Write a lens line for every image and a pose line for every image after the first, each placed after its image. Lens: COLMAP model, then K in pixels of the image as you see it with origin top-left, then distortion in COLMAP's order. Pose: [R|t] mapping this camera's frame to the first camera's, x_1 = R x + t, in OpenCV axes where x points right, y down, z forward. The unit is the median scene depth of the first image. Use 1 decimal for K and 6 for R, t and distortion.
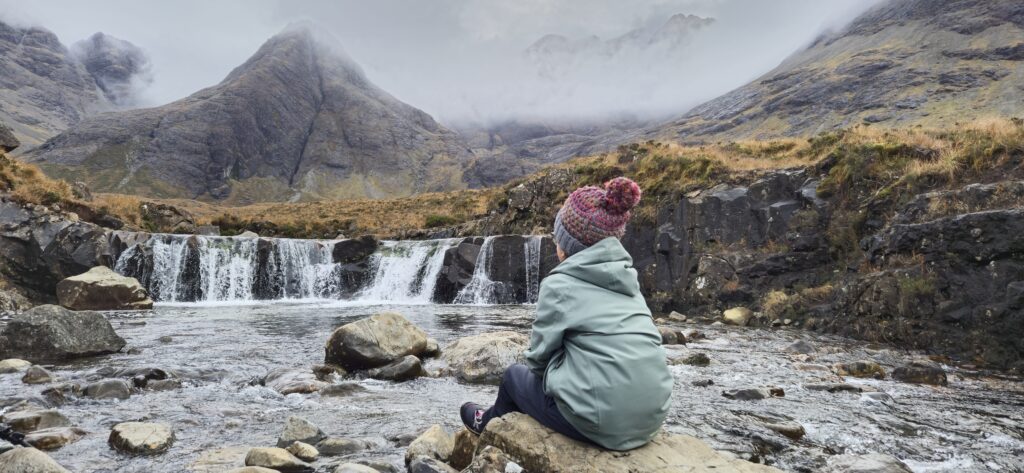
lens RADIAL K [[683.2, 0, 518.7], [0, 683.2, 239.4], [0, 0, 1]] dist [0.045108, -0.004468]
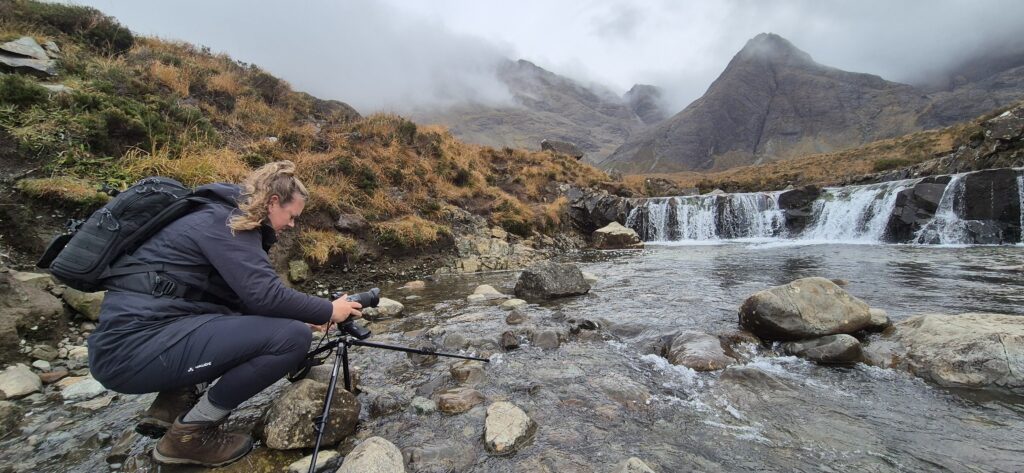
lens RADIAL K [[419.2, 0, 516.1], [0, 419.2, 237.3], [0, 0, 1]] dist [0.002236, 0.000522]
pose [[0.663278, -0.009358, -0.748315, -0.011917], [0.085518, 0.994320, 0.063365, -0.005218], [0.743471, -0.106024, 0.660310, 0.114719]]
